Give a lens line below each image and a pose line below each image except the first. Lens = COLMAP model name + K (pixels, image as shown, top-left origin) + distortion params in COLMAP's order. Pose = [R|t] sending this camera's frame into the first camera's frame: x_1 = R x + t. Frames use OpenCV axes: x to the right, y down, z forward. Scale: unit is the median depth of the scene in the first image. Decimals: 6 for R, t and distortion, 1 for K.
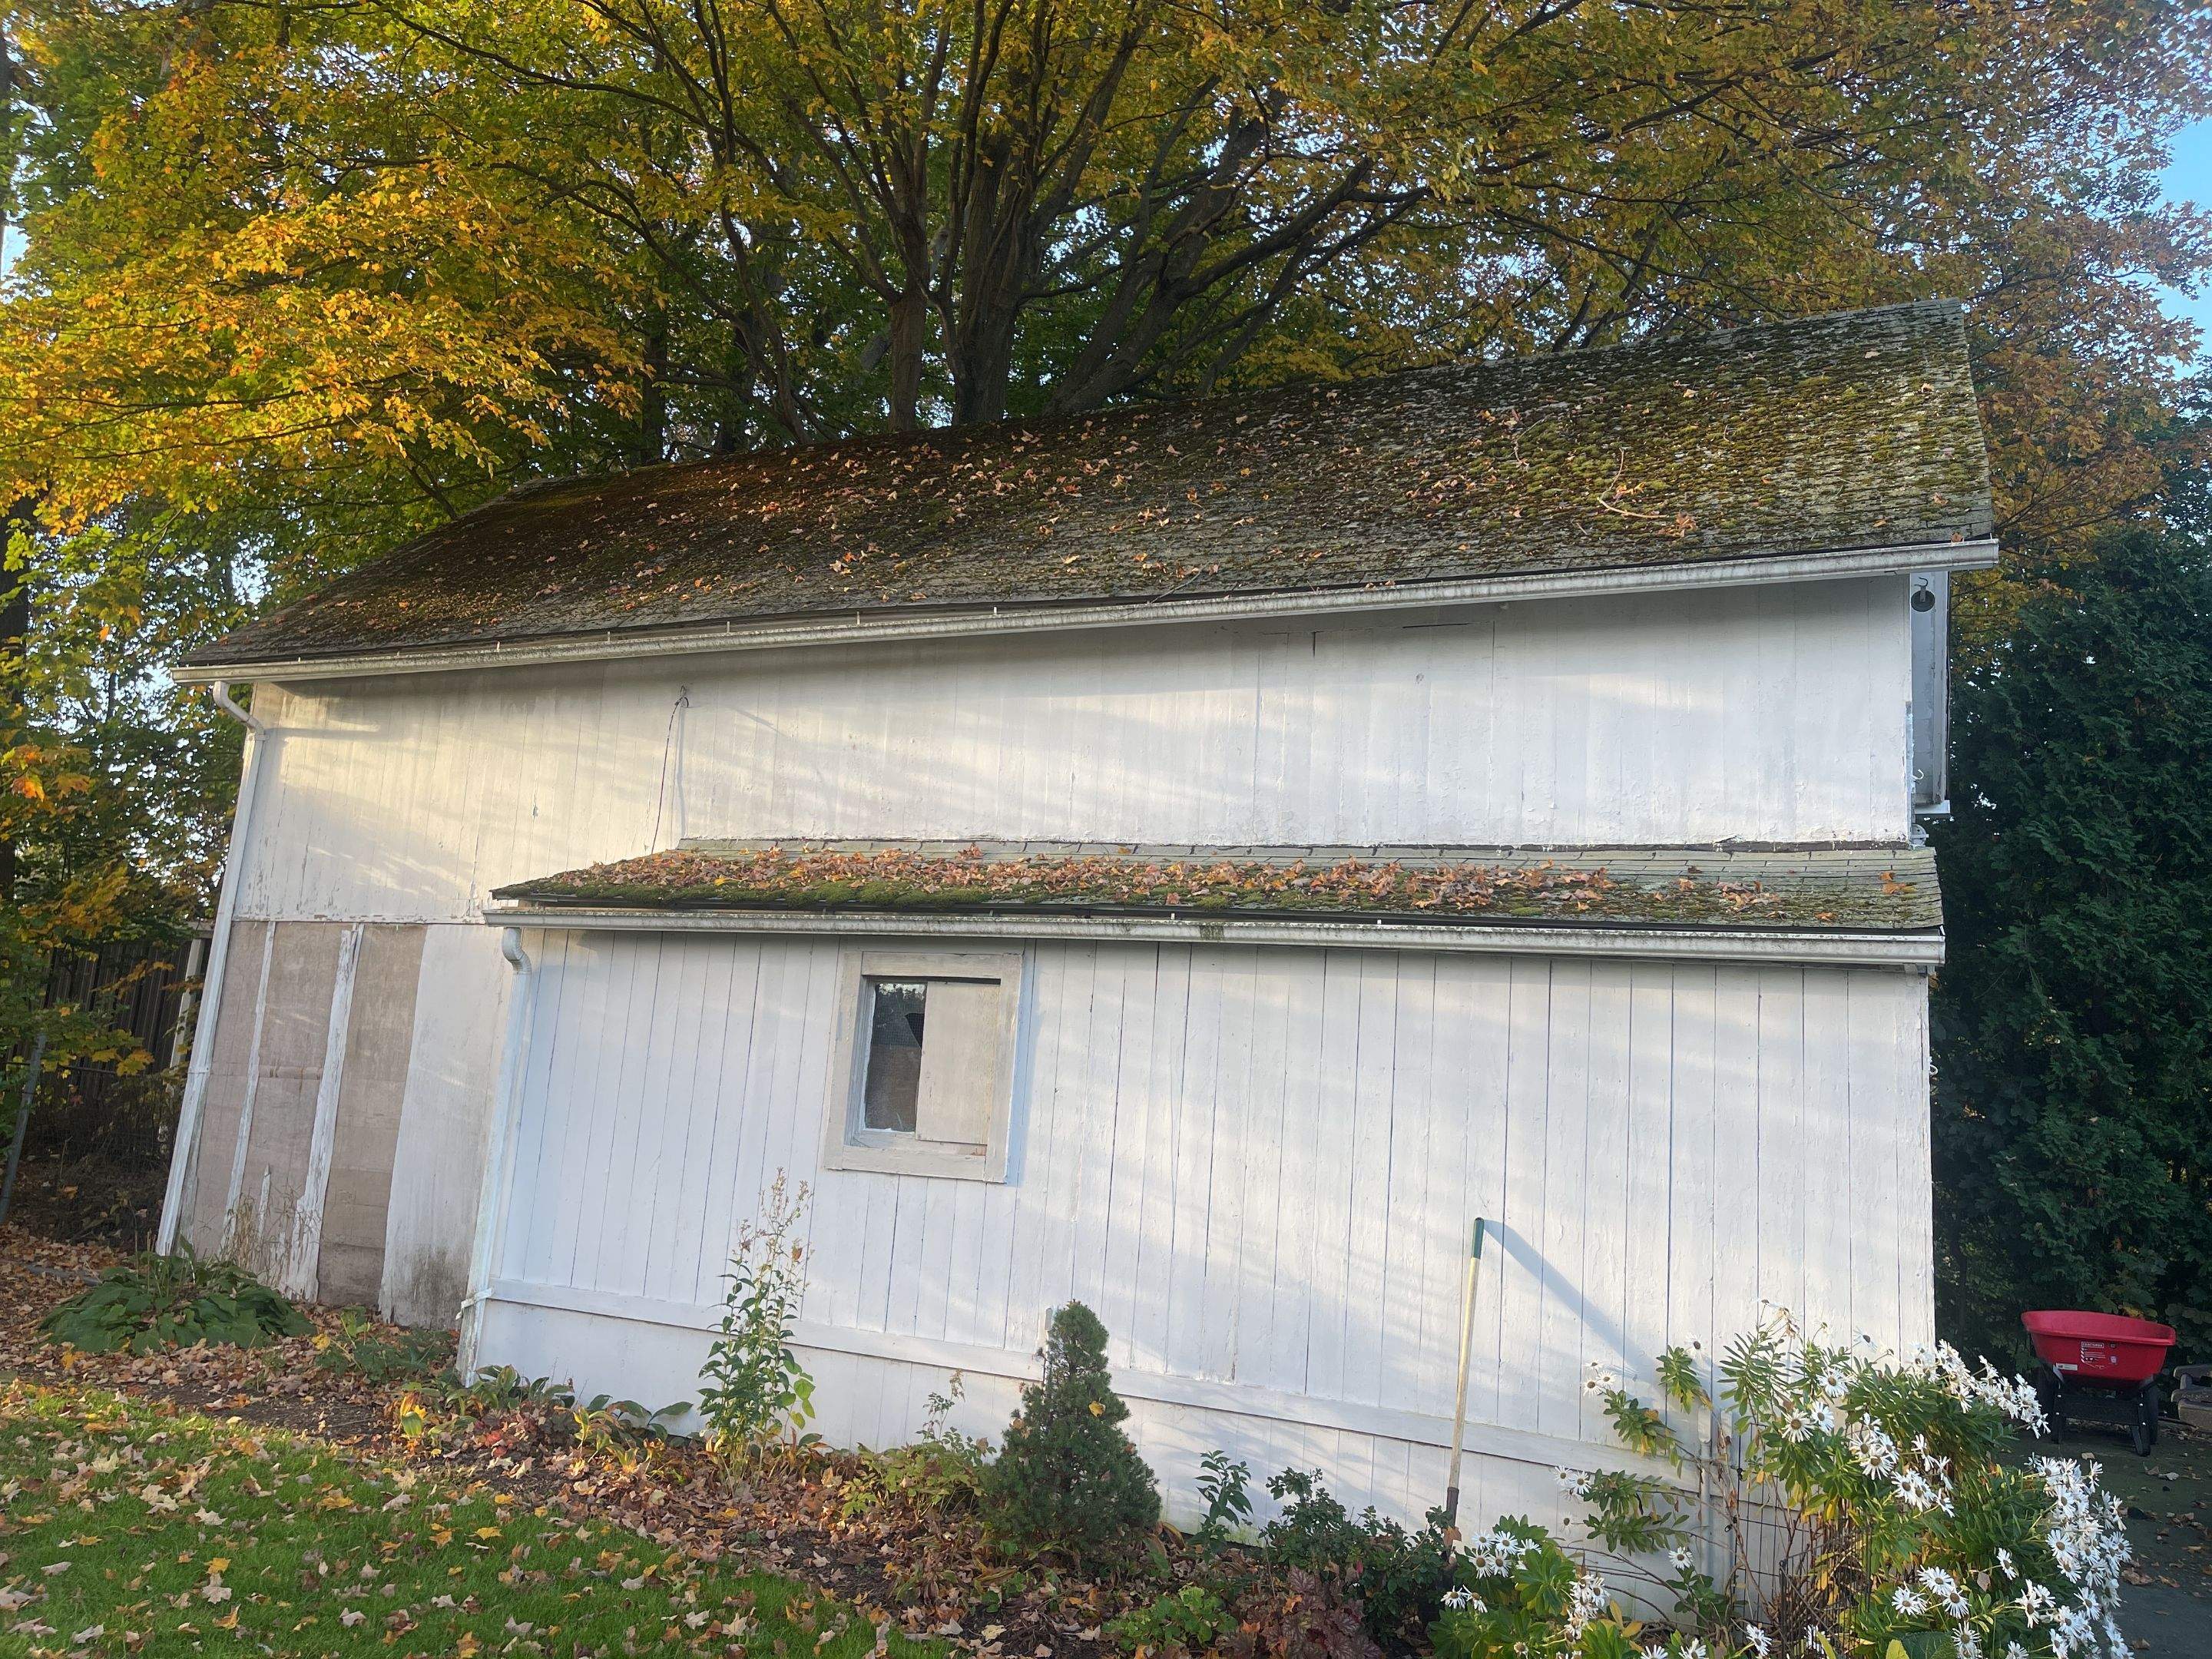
lens RADIAL K [[1768.9, 0, 1034.5], [0, 1768.9, 843.8], [0, 0, 1]] dist [0.060239, -0.119824]
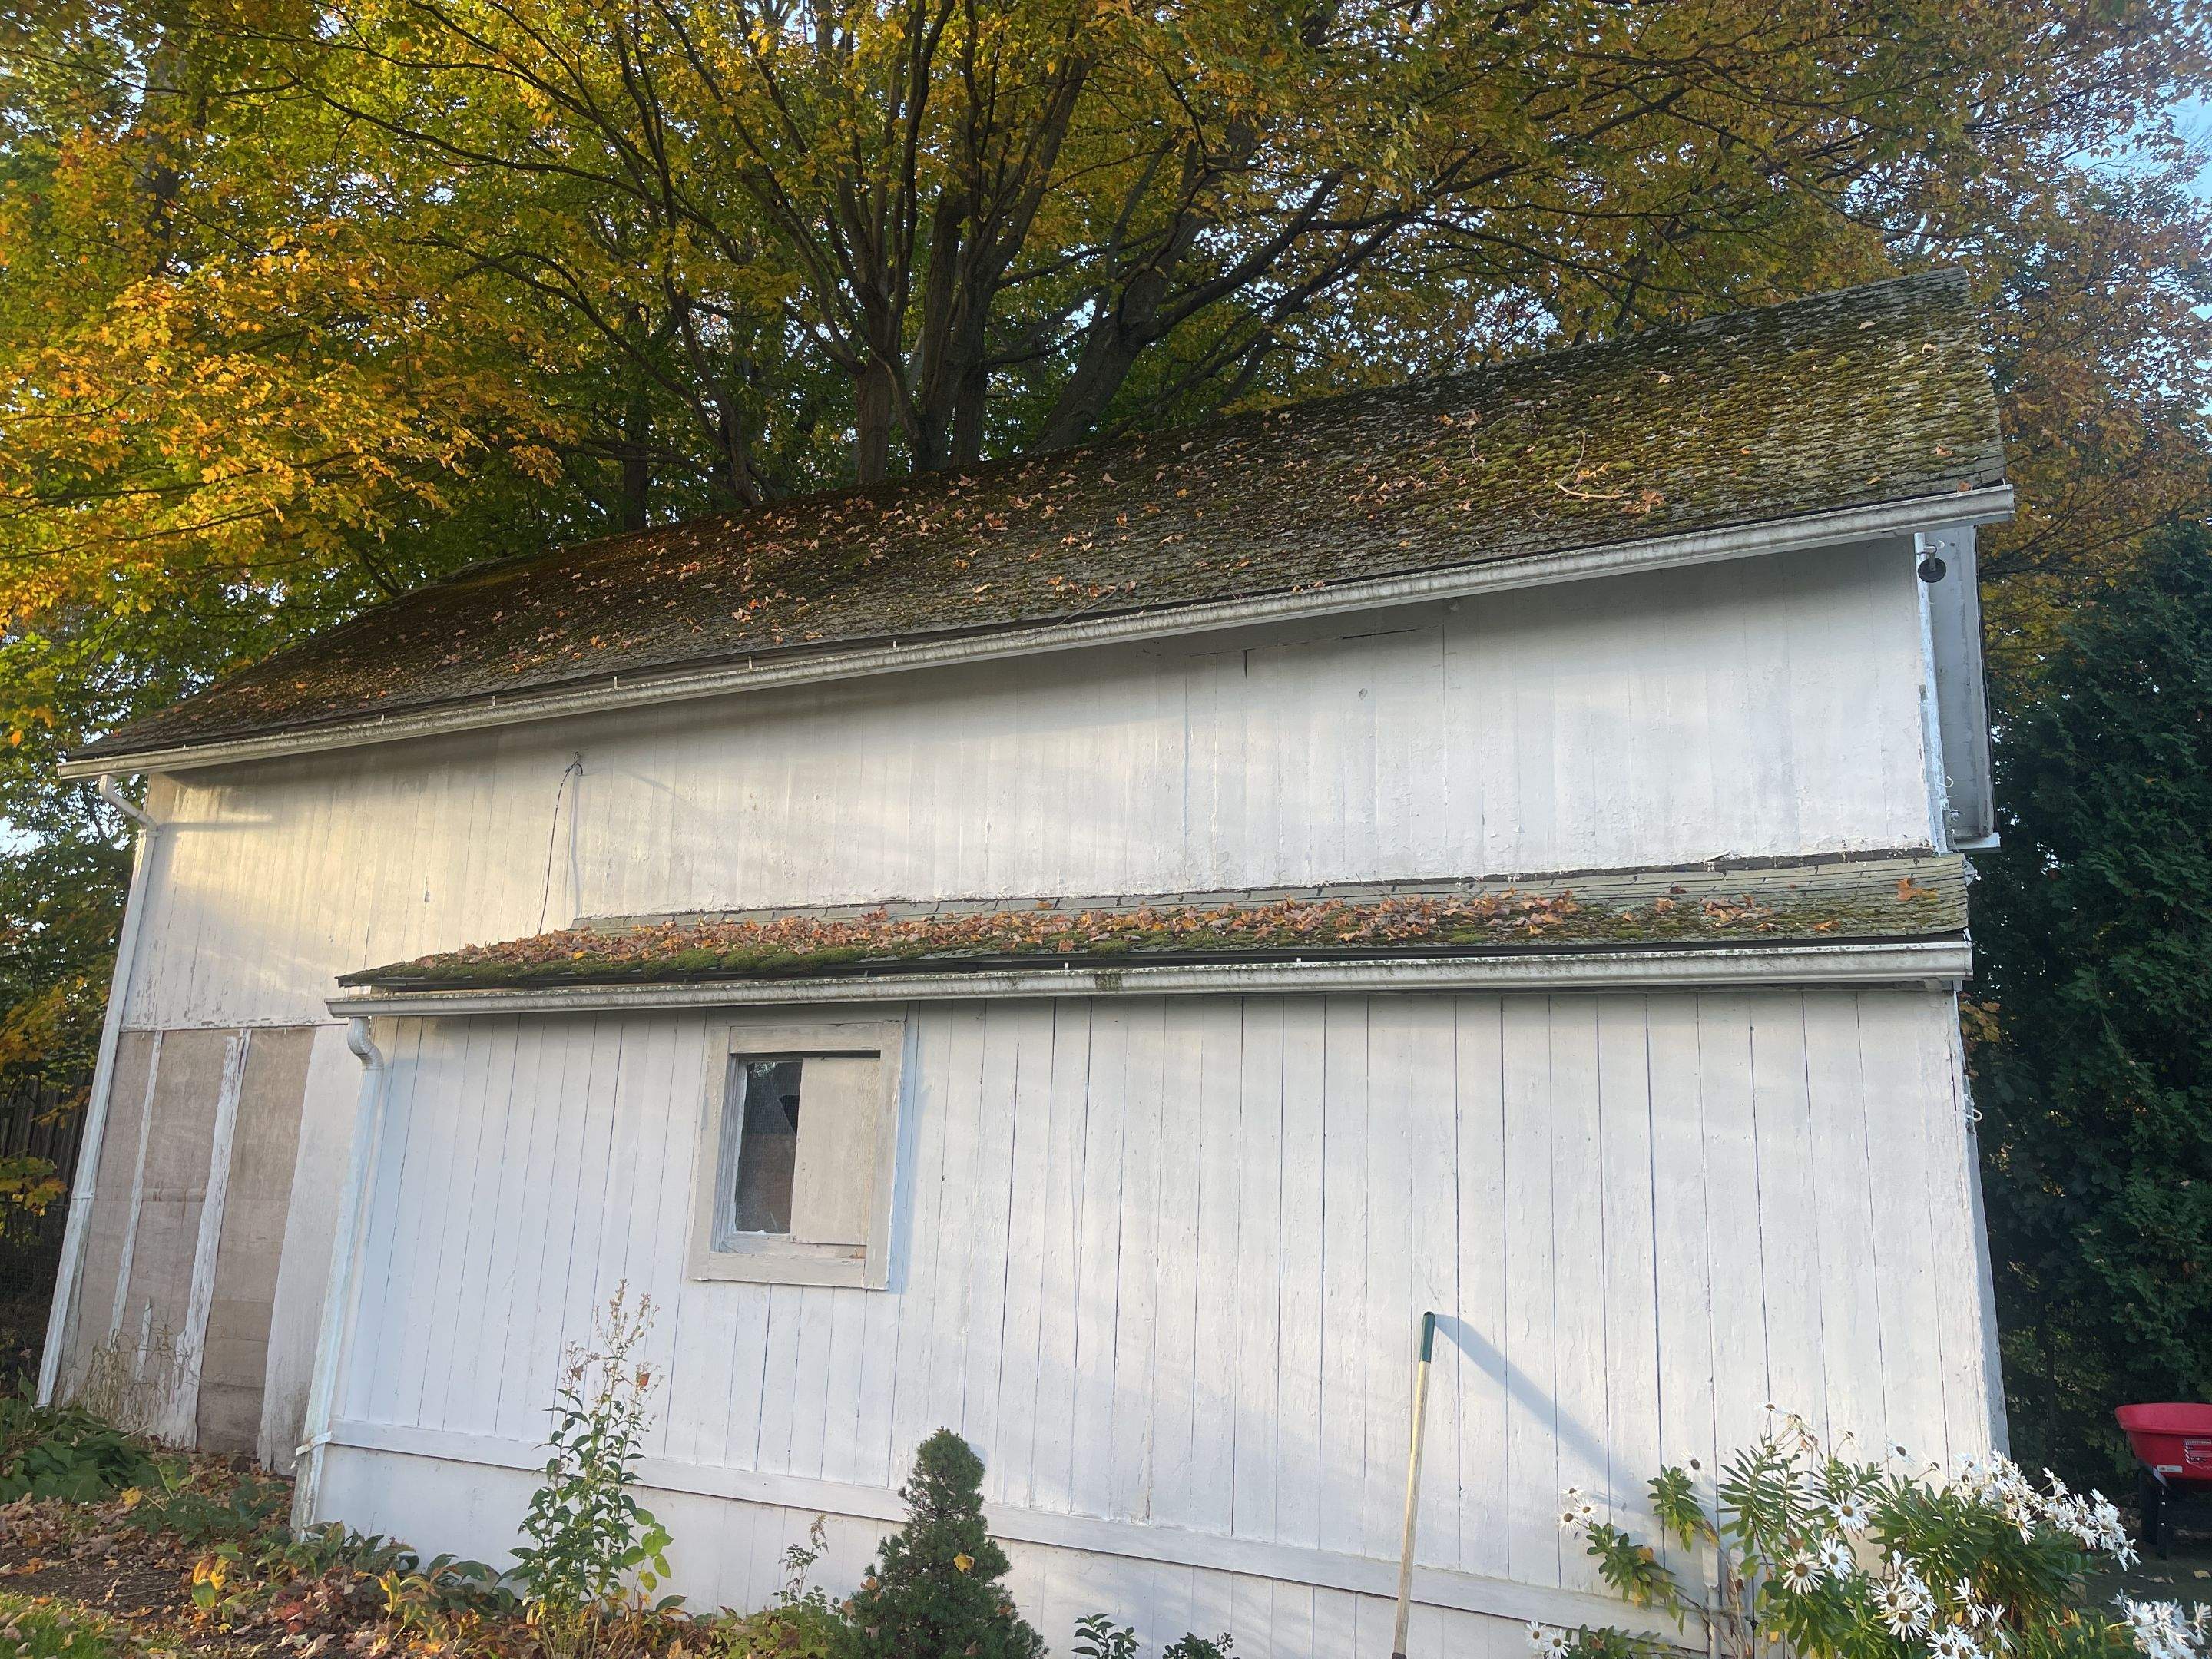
lens RADIAL K [[1768.9, 0, 1034.5], [0, 1768.9, 843.8], [0, 0, 1]] dist [0.060239, -0.119824]
pose [[0.998769, -0.037807, -0.032109, 0.081882], [0.035673, 0.997273, -0.064612, 0.032343], [0.034464, 0.063387, 0.997394, 0.126159]]
